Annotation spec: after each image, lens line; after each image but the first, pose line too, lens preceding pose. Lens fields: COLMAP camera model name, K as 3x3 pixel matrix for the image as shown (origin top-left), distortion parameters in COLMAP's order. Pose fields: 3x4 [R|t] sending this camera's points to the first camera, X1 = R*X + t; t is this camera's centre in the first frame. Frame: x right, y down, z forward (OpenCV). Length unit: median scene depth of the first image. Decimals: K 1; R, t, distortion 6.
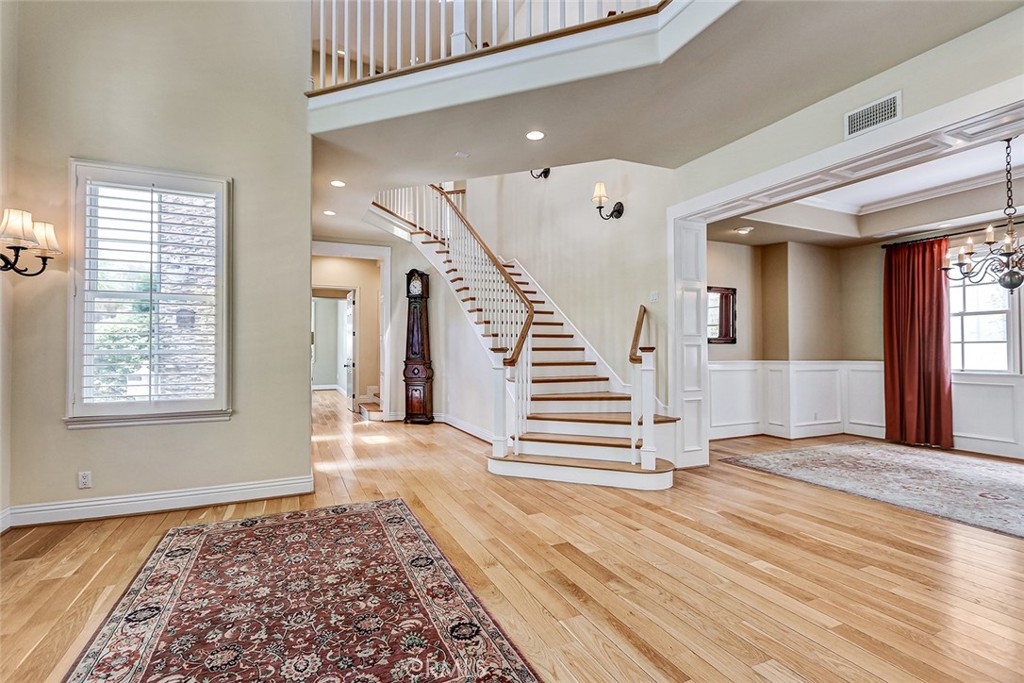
lens RADIAL K [[469.3, 0, 501.5], [0, 469.3, 340.8], [0, 0, 1]] dist [0.006854, -0.004715]
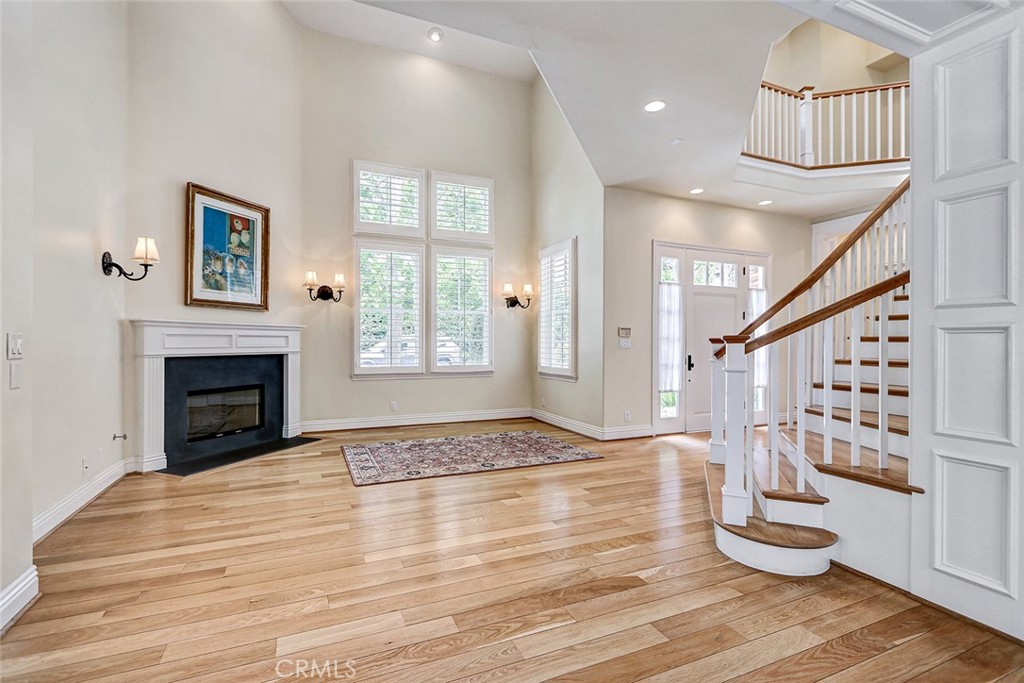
lens RADIAL K [[469.3, 0, 502.2], [0, 469.3, 341.5], [0, 0, 1]] dist [0.006854, -0.004715]
pose [[-0.018093, 0.002672, -0.999833, 0.646022], [0.019781, 0.999802, 0.002314, 0.008583], [0.999641, -0.019736, -0.018142, 0.461121]]
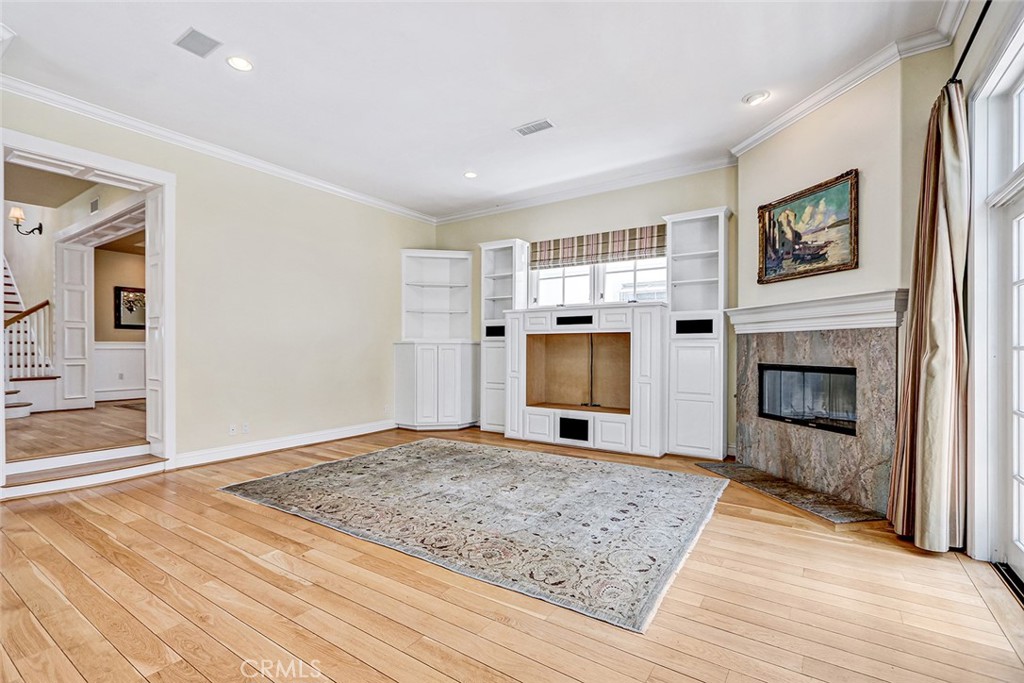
lens RADIAL K [[469.3, 0, 500.5], [0, 469.3, 350.5], [0, 0, 1]] dist [0.006854, -0.004715]
pose [[0.858344, -0.000351, 0.513075, 0.623177], [-0.012048, 0.999710, 0.020839, 0.025765], [-0.512933, -0.024069, 0.858091, -0.766330]]
